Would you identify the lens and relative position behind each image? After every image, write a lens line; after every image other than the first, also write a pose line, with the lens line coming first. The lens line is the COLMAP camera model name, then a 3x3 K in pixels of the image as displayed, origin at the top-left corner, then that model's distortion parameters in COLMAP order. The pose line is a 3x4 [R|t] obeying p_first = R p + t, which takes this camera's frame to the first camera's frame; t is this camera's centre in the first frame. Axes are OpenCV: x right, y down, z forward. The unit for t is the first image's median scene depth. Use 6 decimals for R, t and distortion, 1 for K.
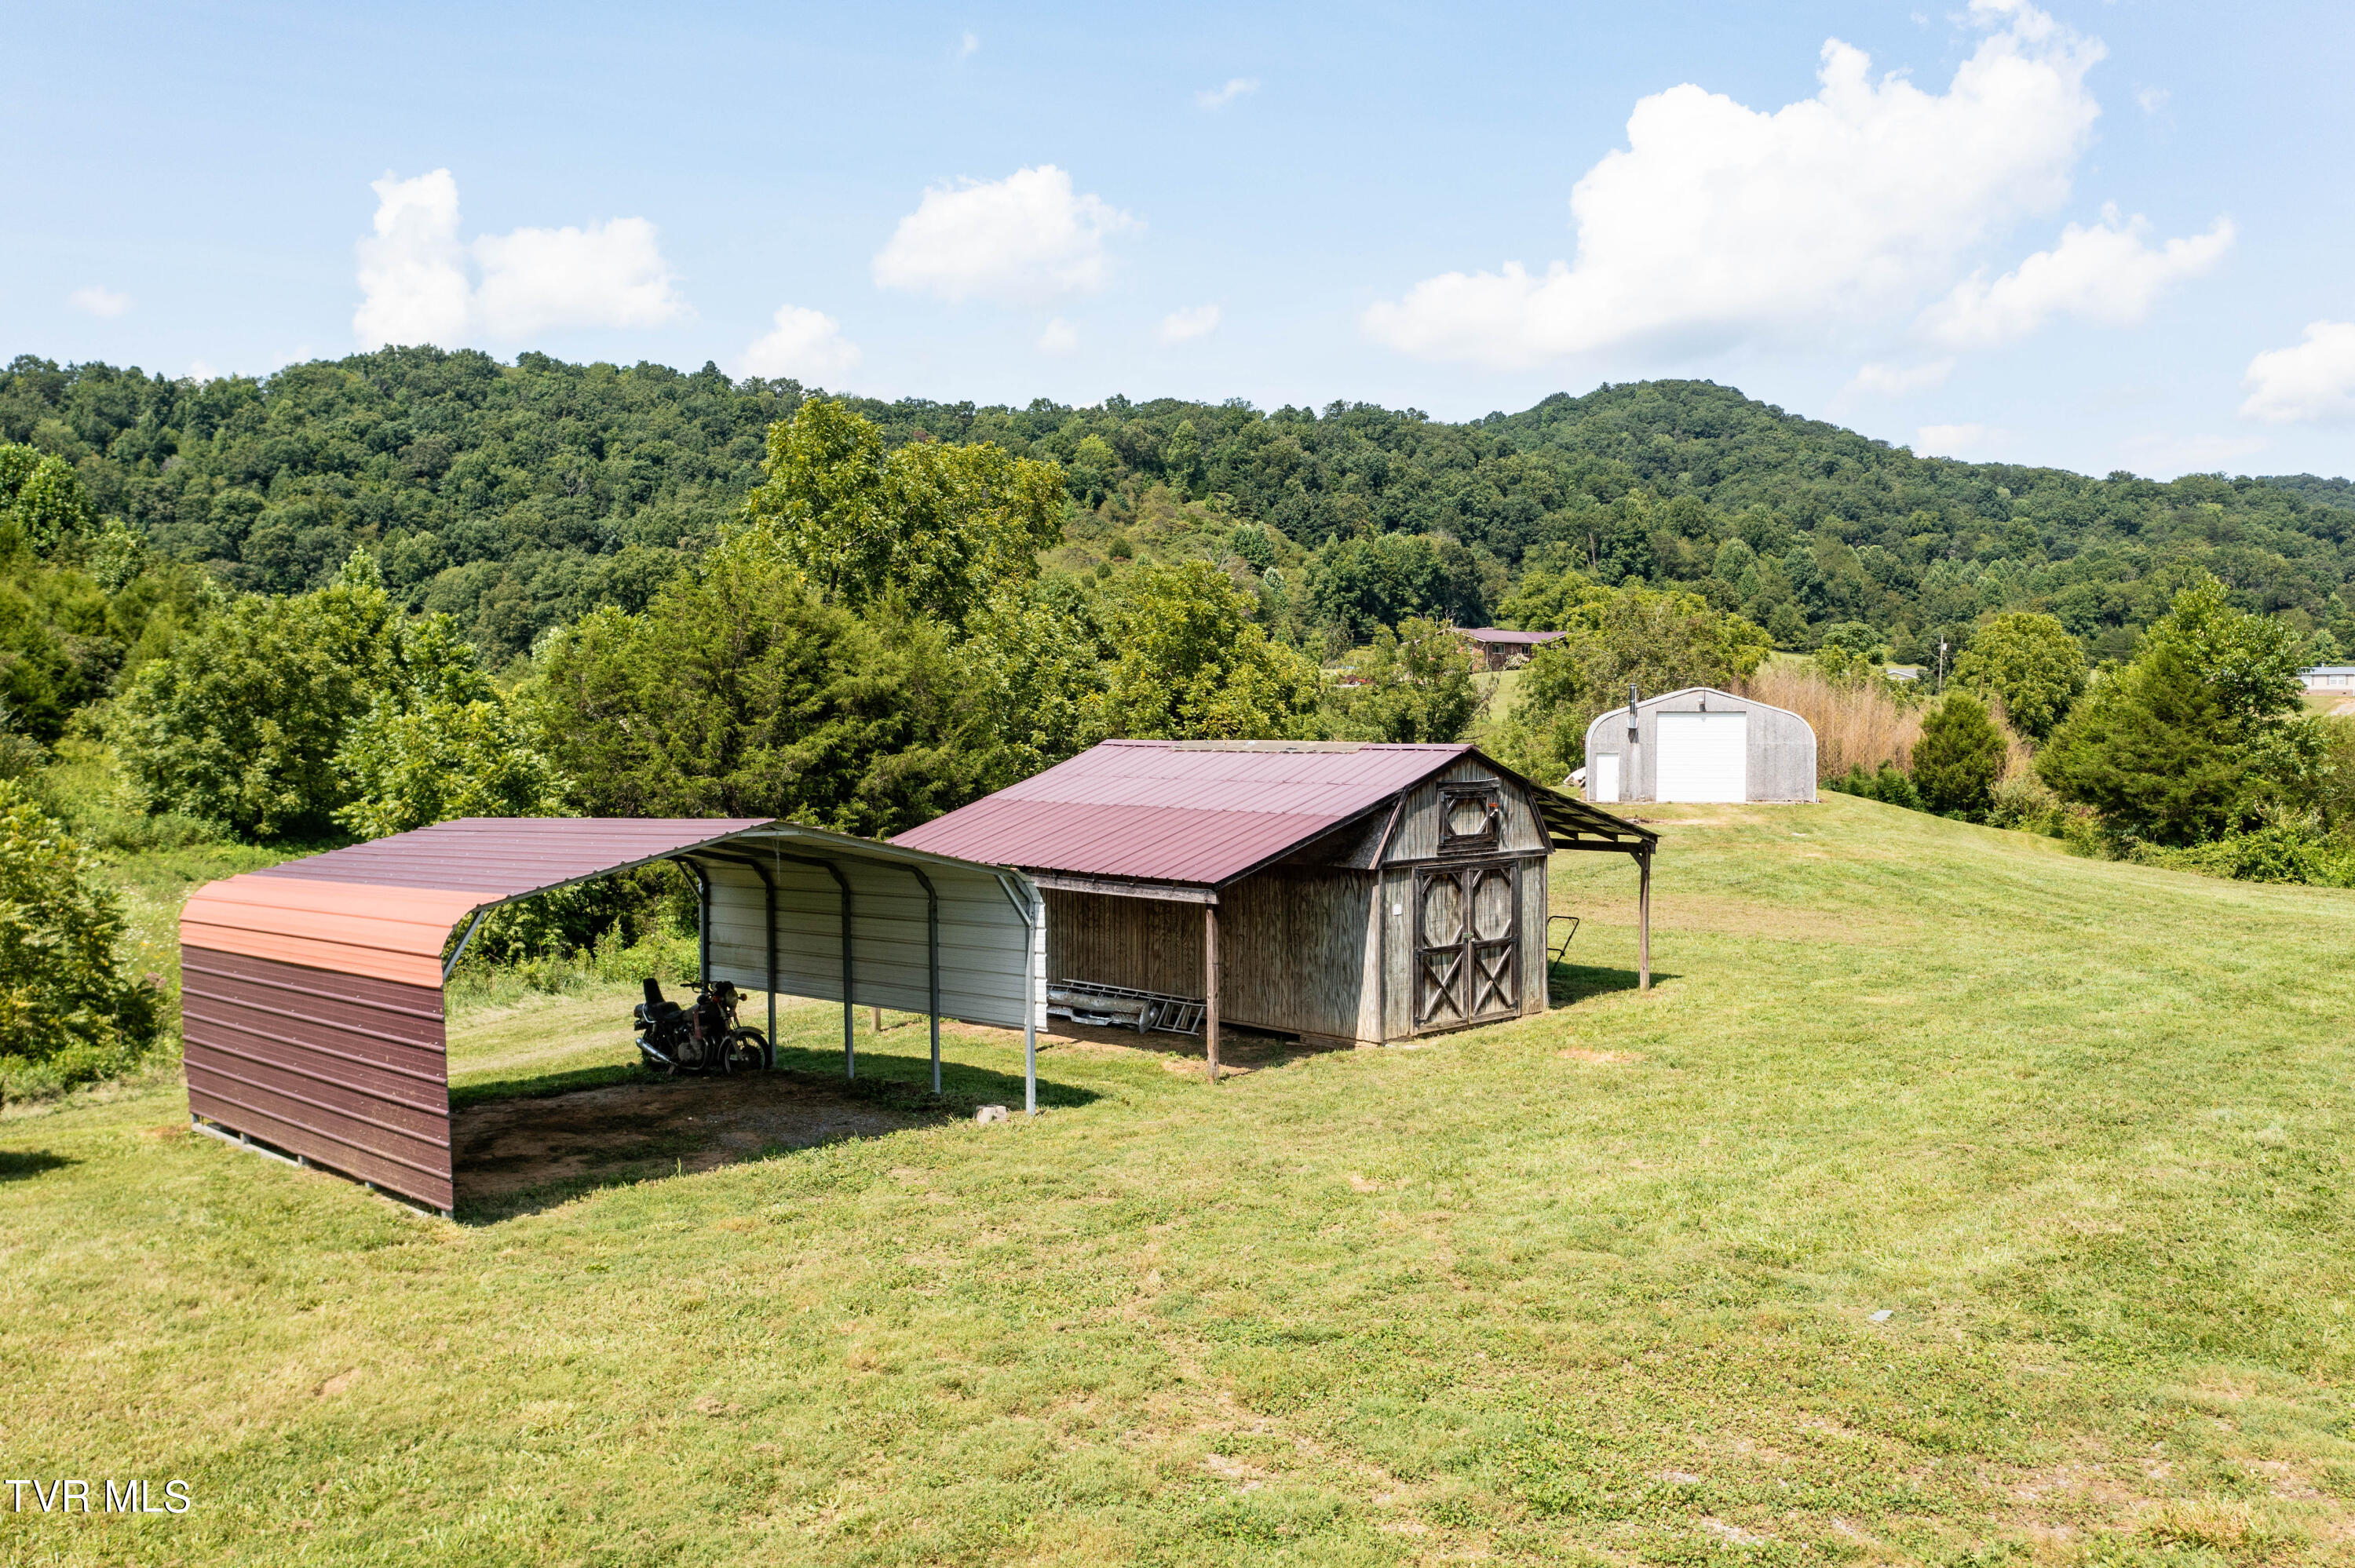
lens RADIAL K [[1870.8, 0, 1177.7], [0, 1870.8, 785.9], [0, 0, 1]] dist [-0.002652, 0.012585]
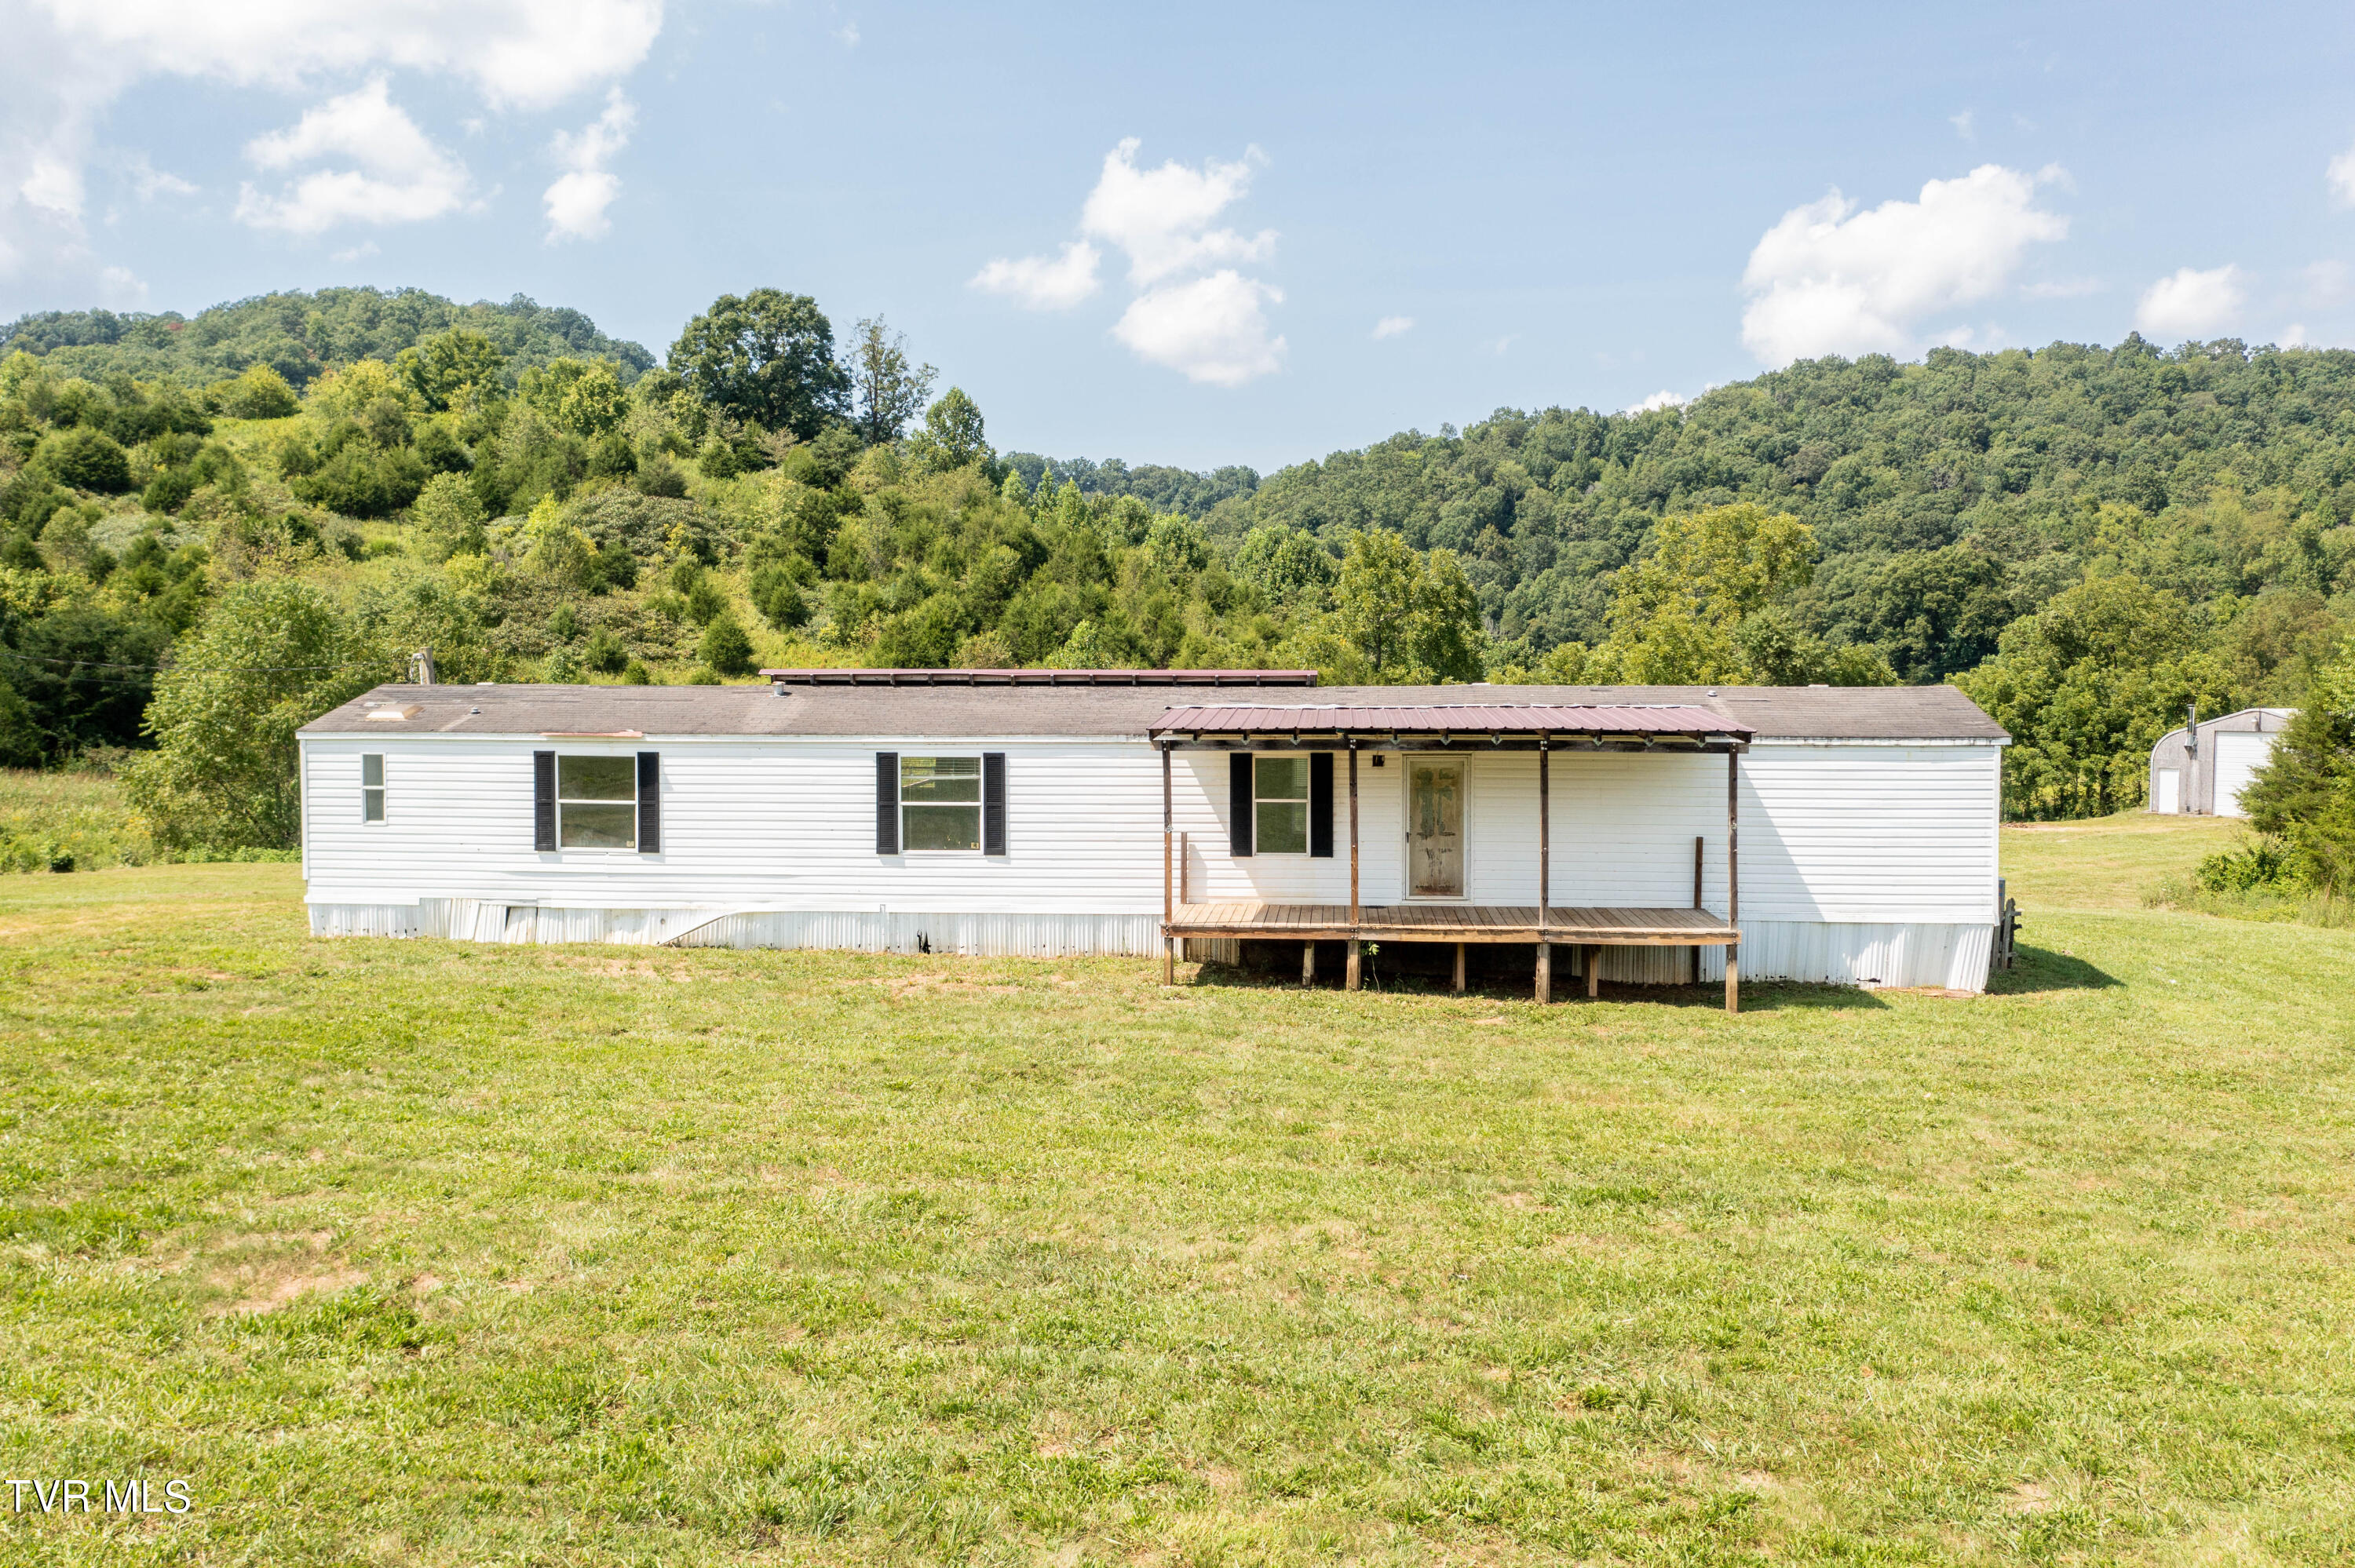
lens RADIAL K [[1870.8, 0, 1183.0], [0, 1870.8, 786.2], [0, 0, 1]] dist [-0.002652, 0.012585]
pose [[0.720036, 0.037577, -0.692919, 0.093446], [-0.031004, 0.999278, 0.021974, -0.002157], [0.693244, 0.005661, 0.720681, -0.028924]]
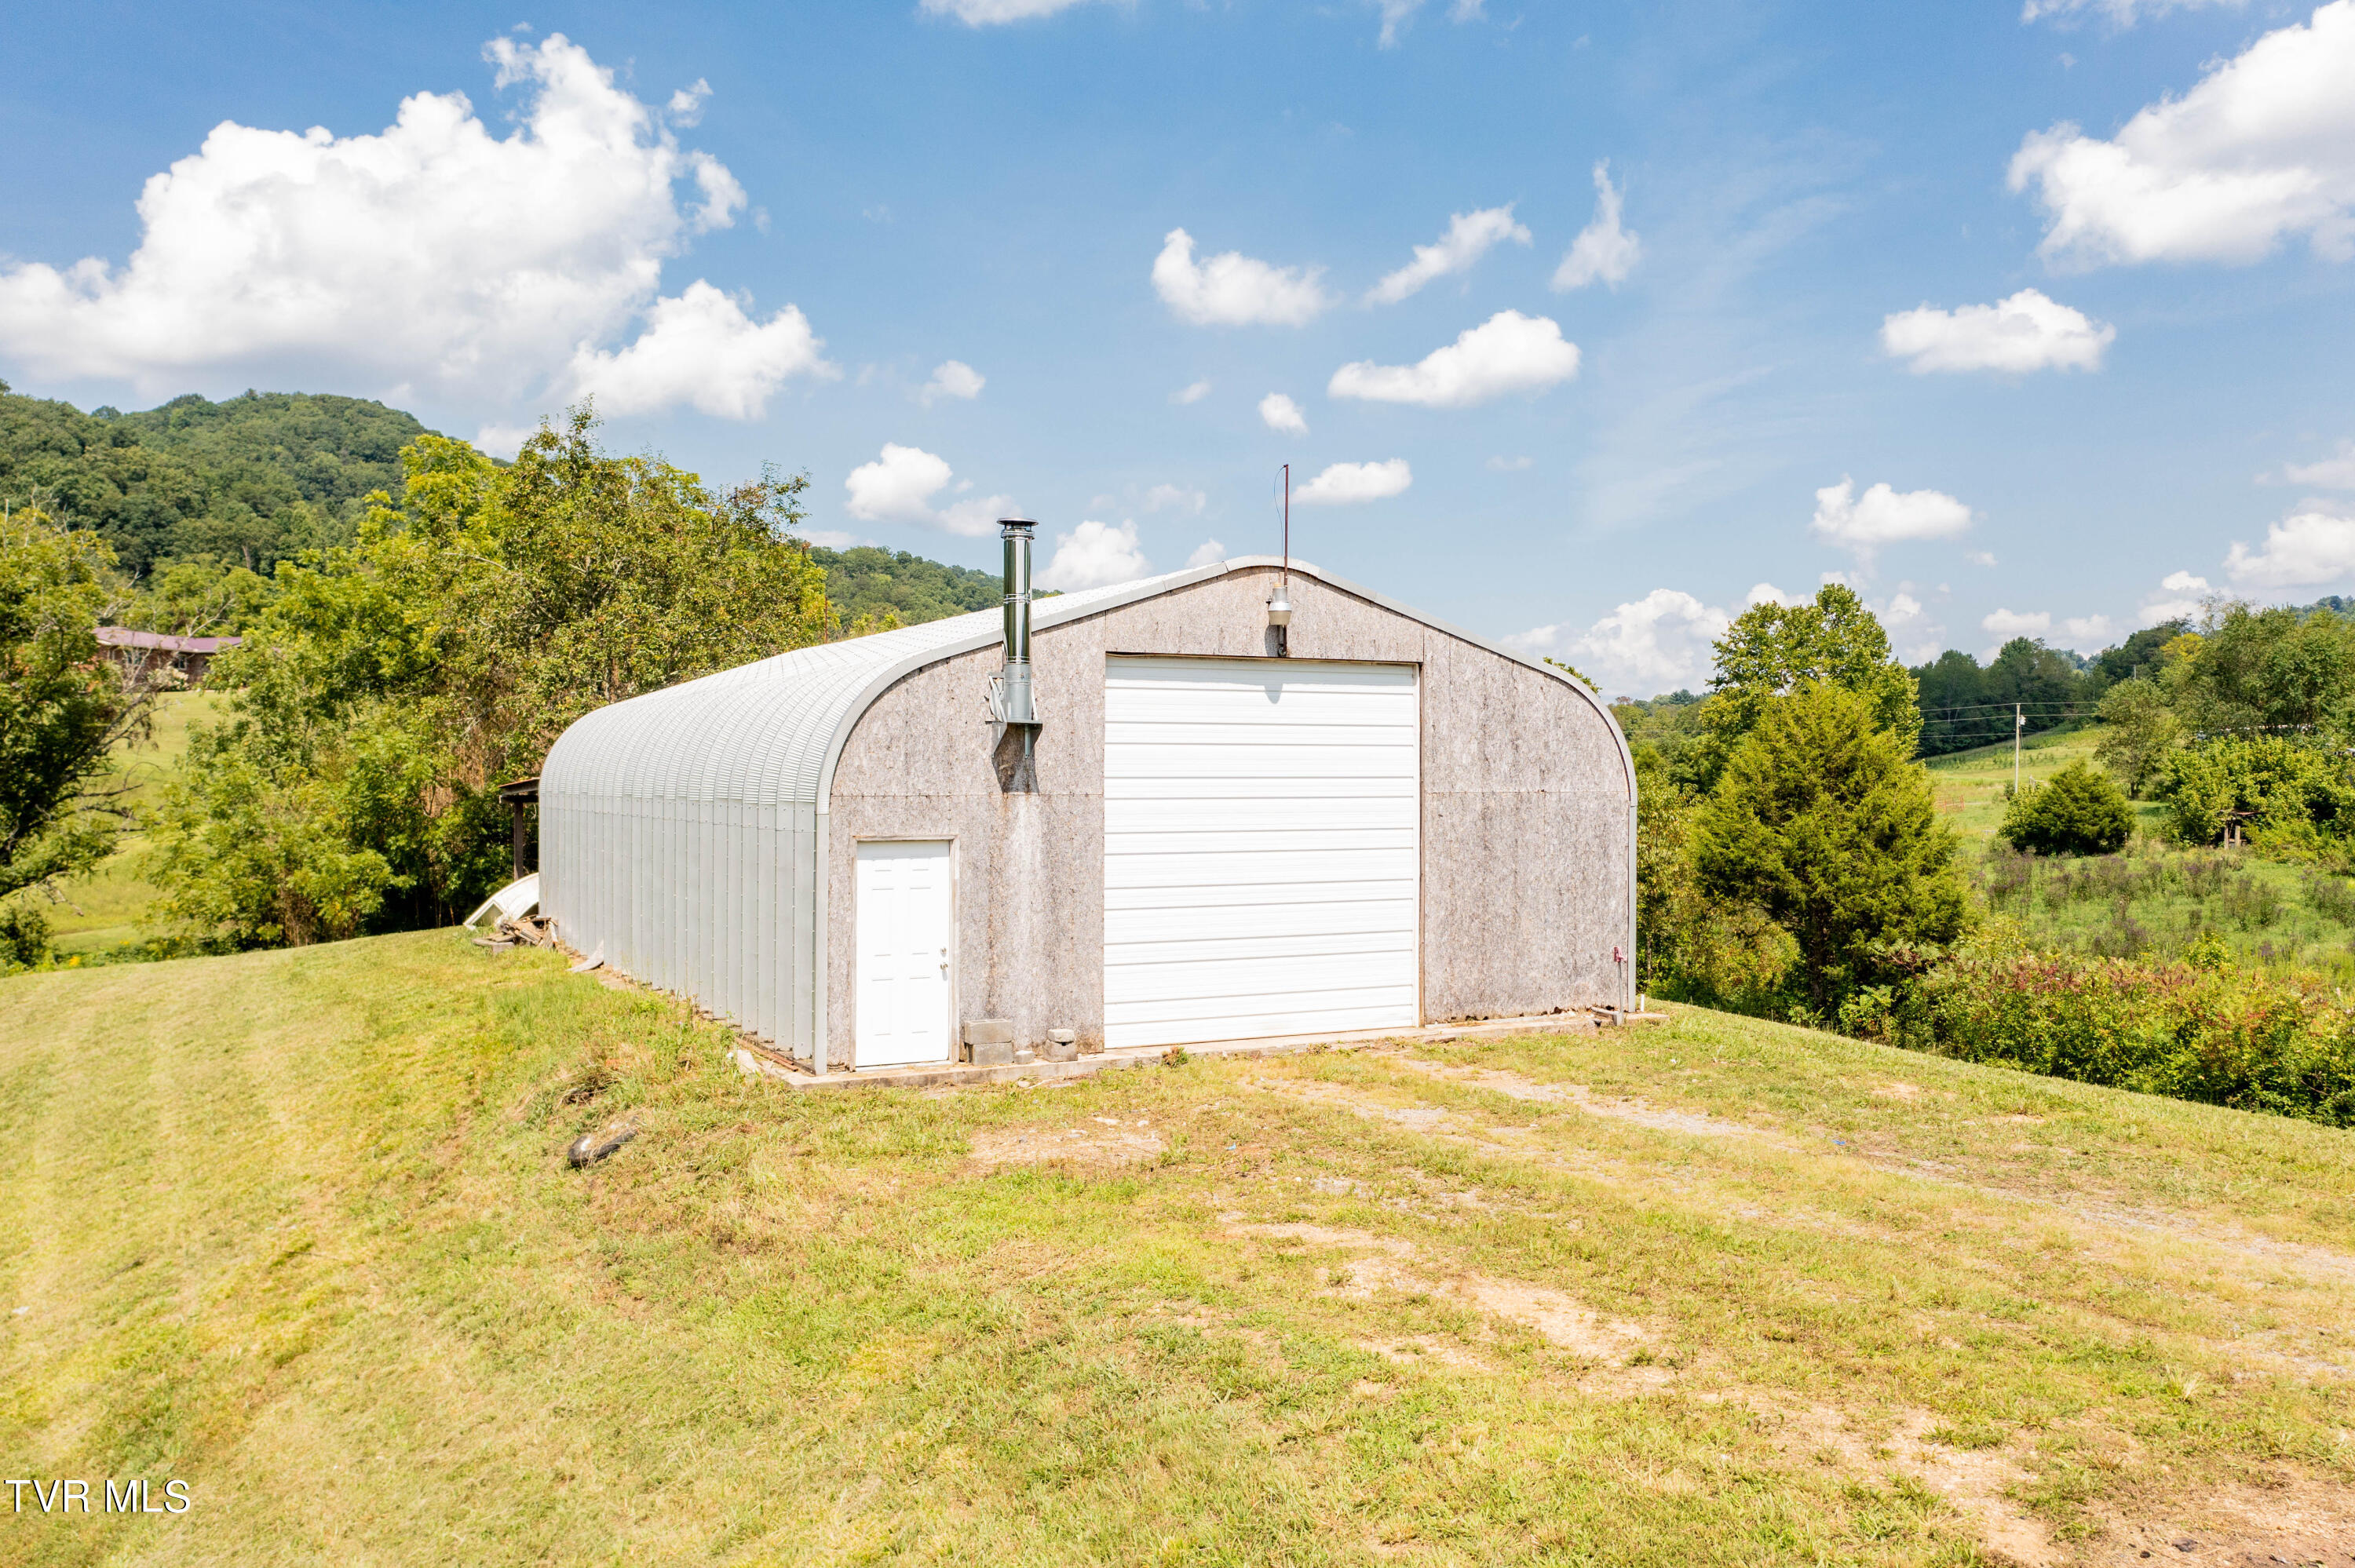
lens RADIAL K [[1870.8, 0, 1190.5], [0, 1870.8, 741.8], [0, 0, 1]] dist [-0.002652, 0.012585]
pose [[0.767893, 0.013219, 0.640442, 0.019407], [0.023104, 0.998565, -0.048312, -0.002898], [-0.640162, 0.051895, 0.766485, 0.133946]]
